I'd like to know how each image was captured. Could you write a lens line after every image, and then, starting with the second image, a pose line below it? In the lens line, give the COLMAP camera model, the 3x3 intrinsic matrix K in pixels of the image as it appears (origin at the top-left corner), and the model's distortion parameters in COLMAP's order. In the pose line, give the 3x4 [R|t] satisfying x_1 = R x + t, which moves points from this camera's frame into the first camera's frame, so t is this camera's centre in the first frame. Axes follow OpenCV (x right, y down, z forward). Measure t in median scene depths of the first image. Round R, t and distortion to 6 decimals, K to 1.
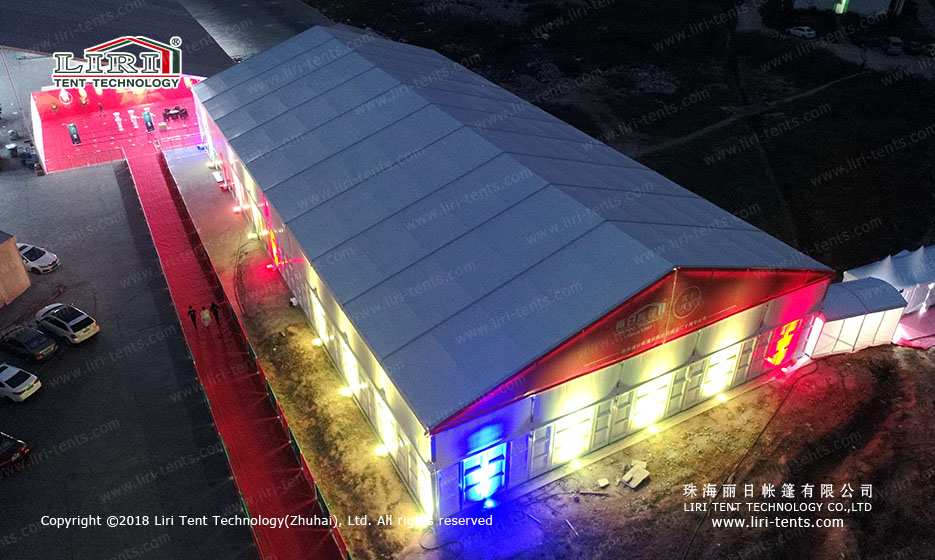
lens RADIAL K [[701.4, 0, 467.9], [0, 701.4, 281.0], [0, 0, 1]] dist [-0.006151, -0.005351]
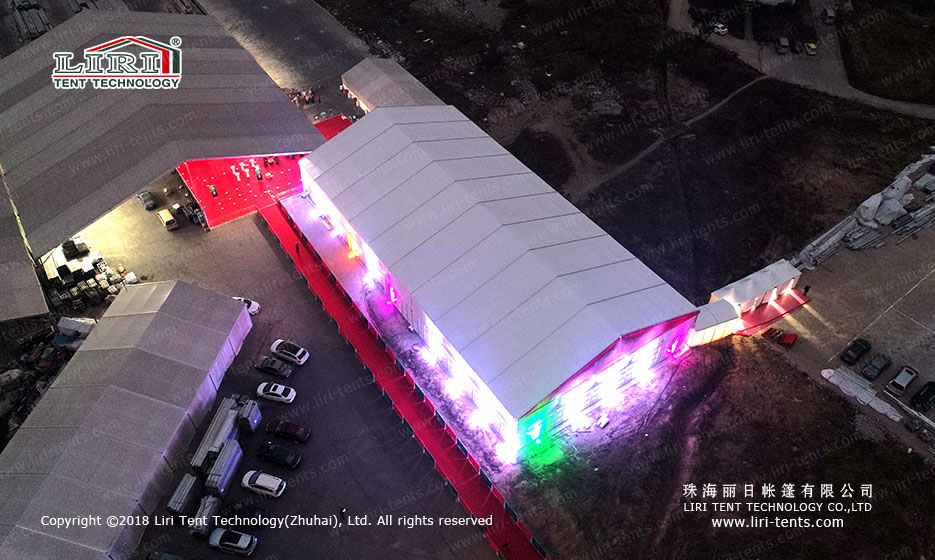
lens RADIAL K [[701.4, 0, 467.1], [0, 701.4, 279.0], [0, 0, 1]] dist [-0.006151, -0.005351]
pose [[0.995942, -0.063948, 0.063327, -0.241690], [0.048940, 0.975340, 0.215213, -0.538587], [-0.075528, -0.211240, 0.974512, -0.830283]]
